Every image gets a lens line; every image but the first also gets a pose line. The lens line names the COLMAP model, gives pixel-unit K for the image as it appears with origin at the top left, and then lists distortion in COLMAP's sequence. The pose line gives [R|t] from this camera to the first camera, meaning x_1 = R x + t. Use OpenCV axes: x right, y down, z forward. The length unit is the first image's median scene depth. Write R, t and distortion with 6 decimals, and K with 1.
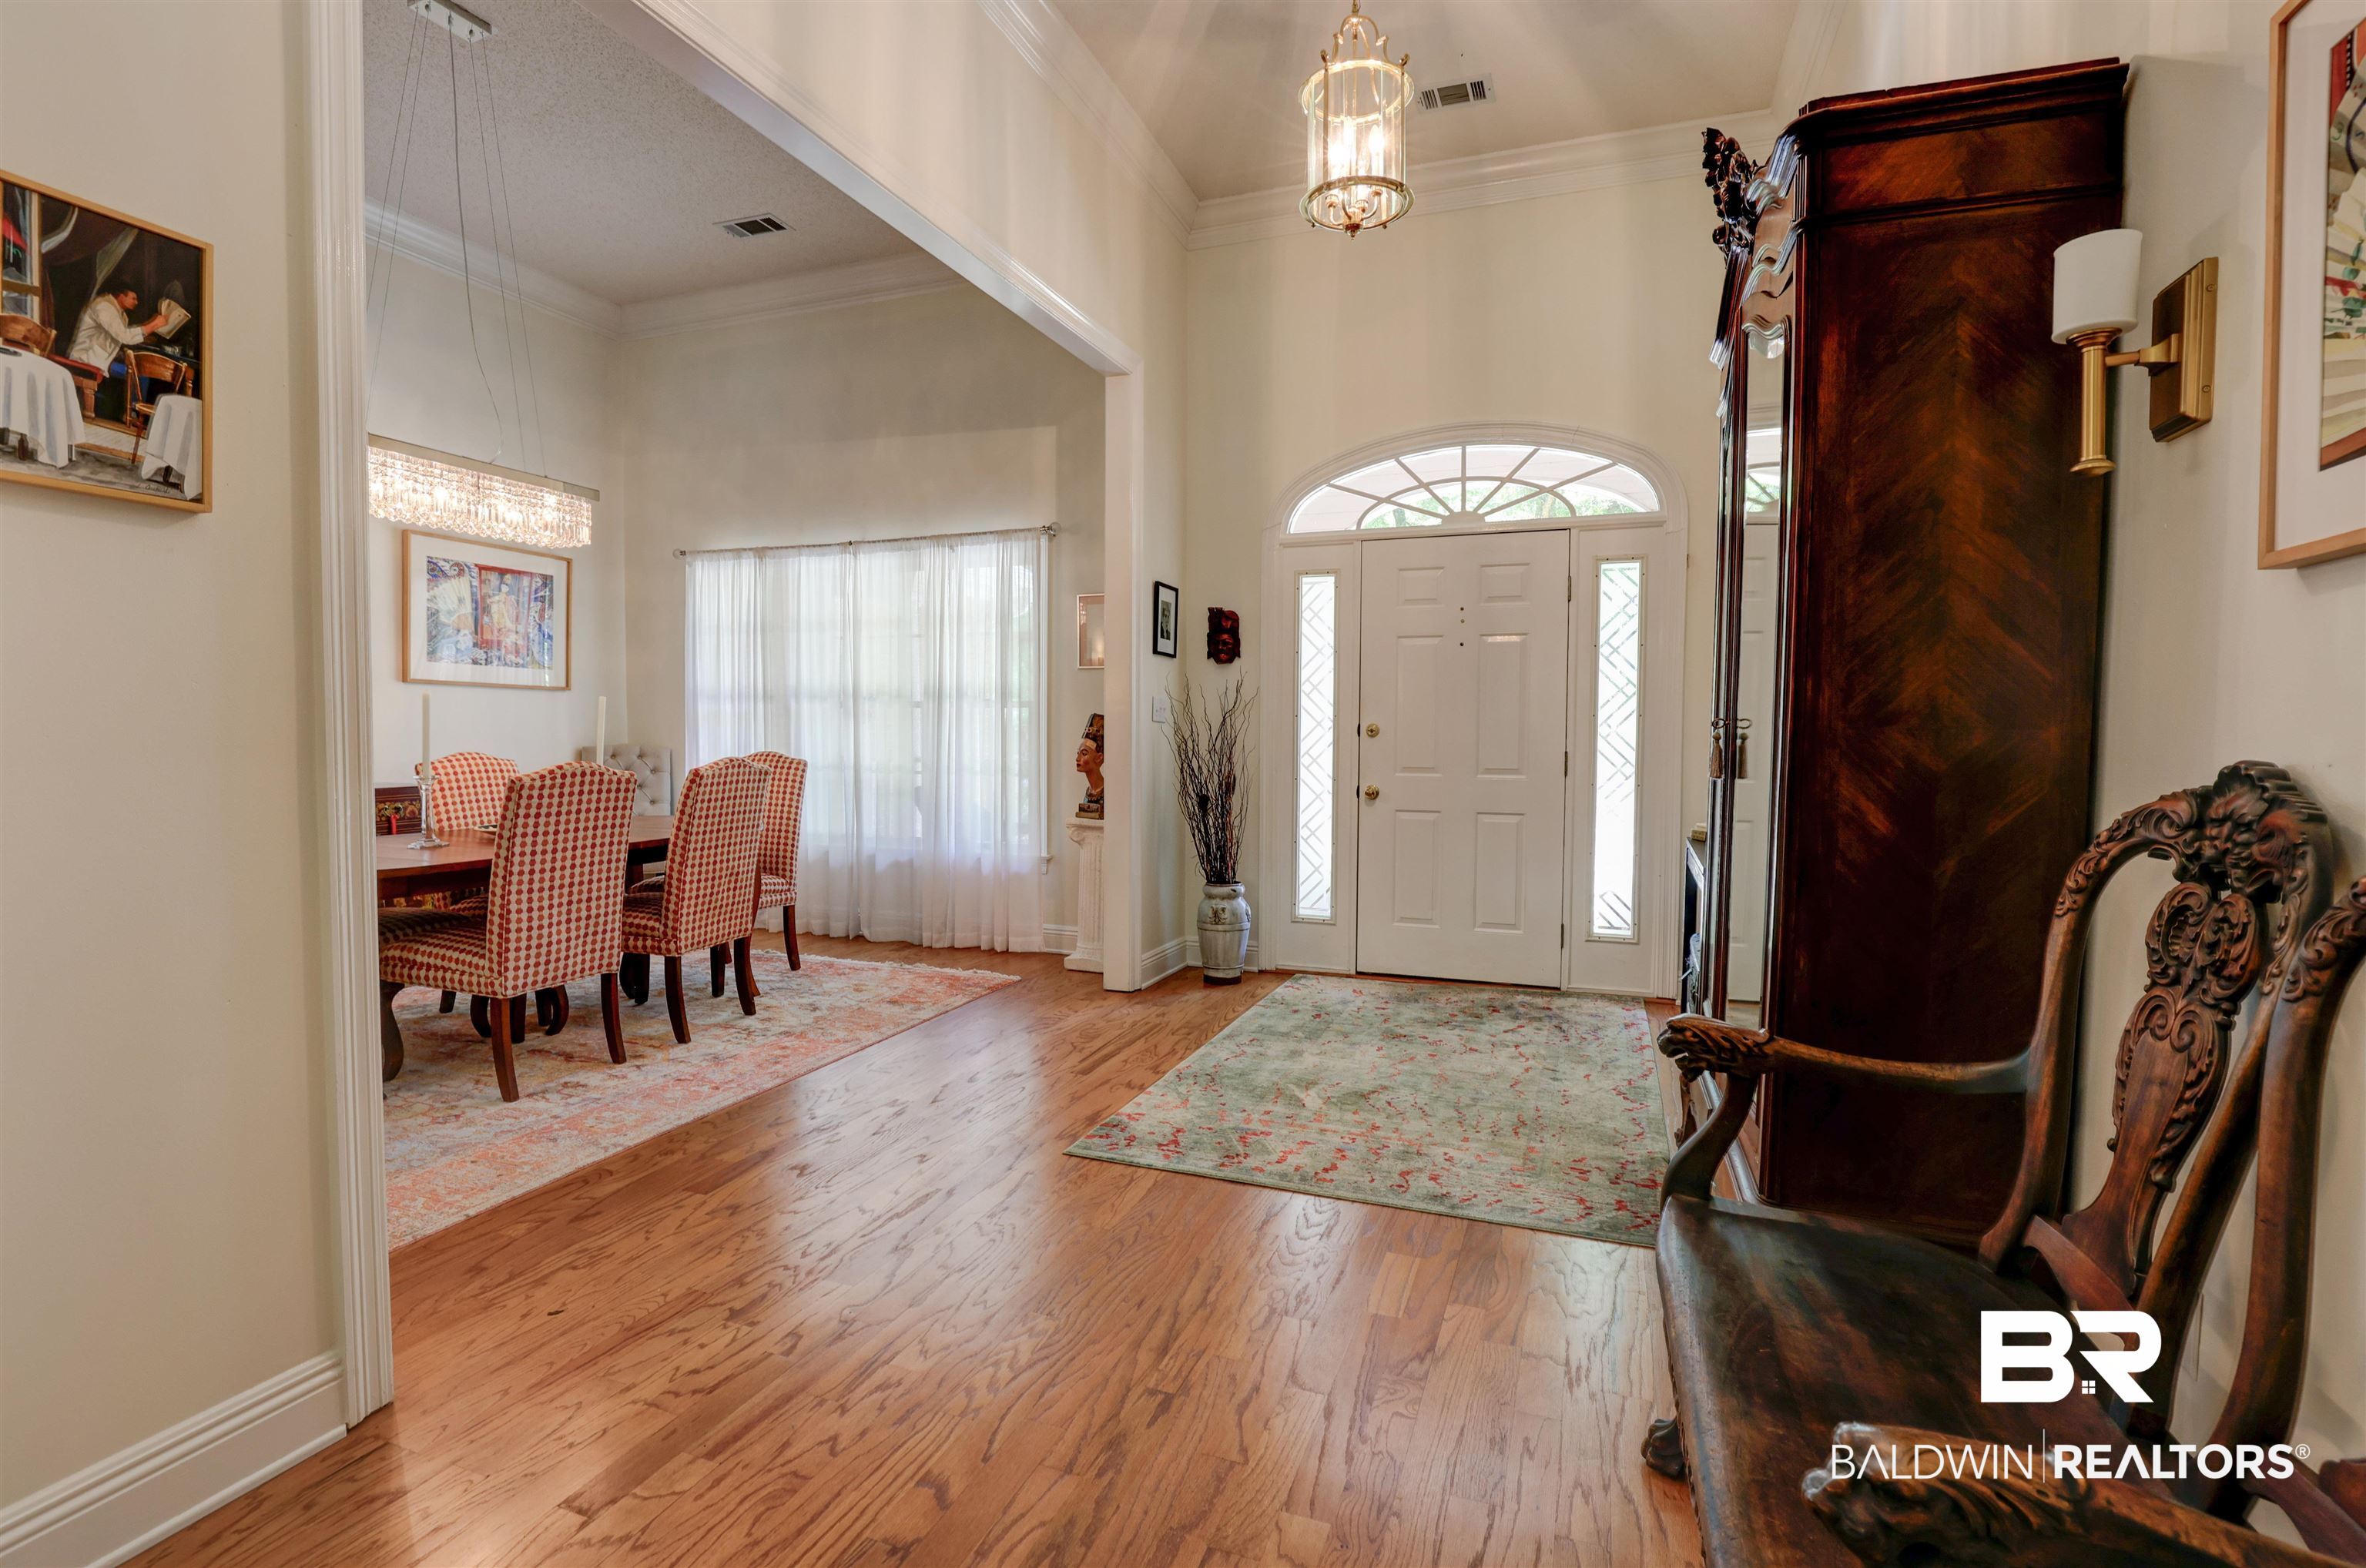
lens RADIAL K [[1091.7, 0, 1183.6], [0, 1091.7, 798.5], [0, 0, 1]] dist [-0.030199, 0.003691]
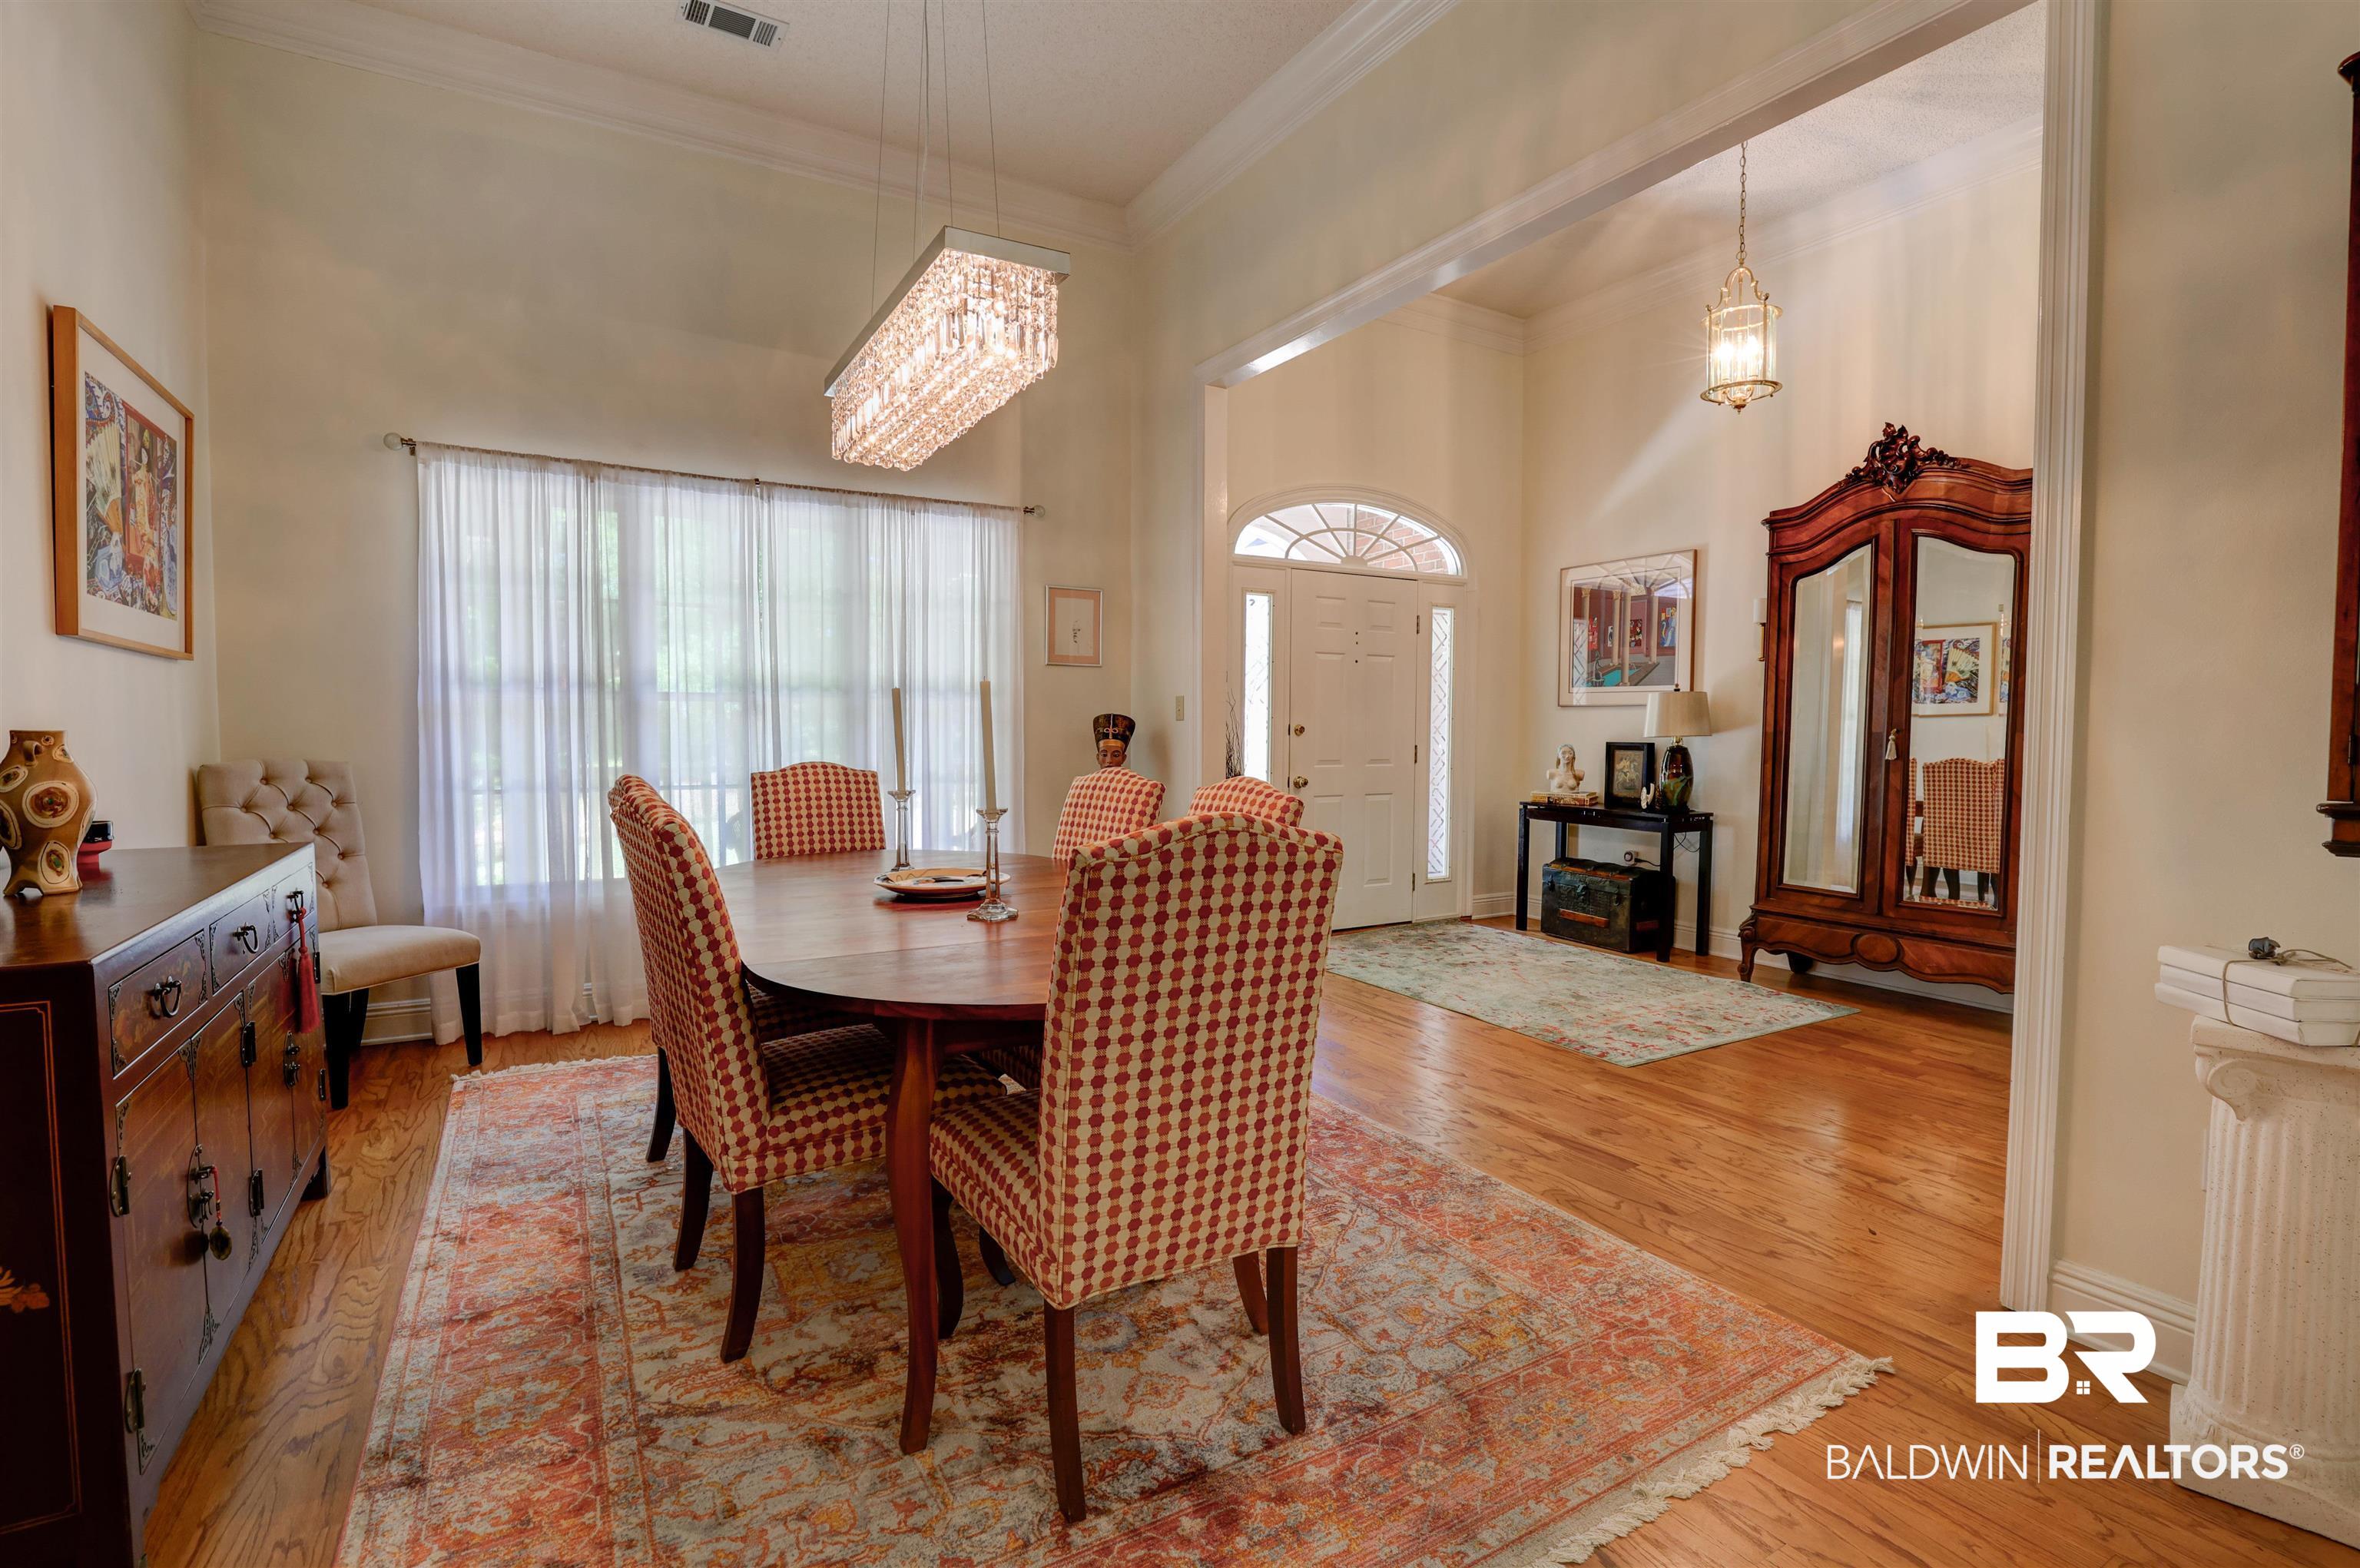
lens RADIAL K [[1089.0, 0, 1196.0], [0, 1089.0, 782.4], [0, 0, 1]] dist [-0.030199, 0.003691]
pose [[0.623785, -0.041913, 0.780471, -0.812036], [0.048651, 0.998707, 0.014749, -0.028158], [-0.780080, 0.028770, 0.625018, 0.347059]]
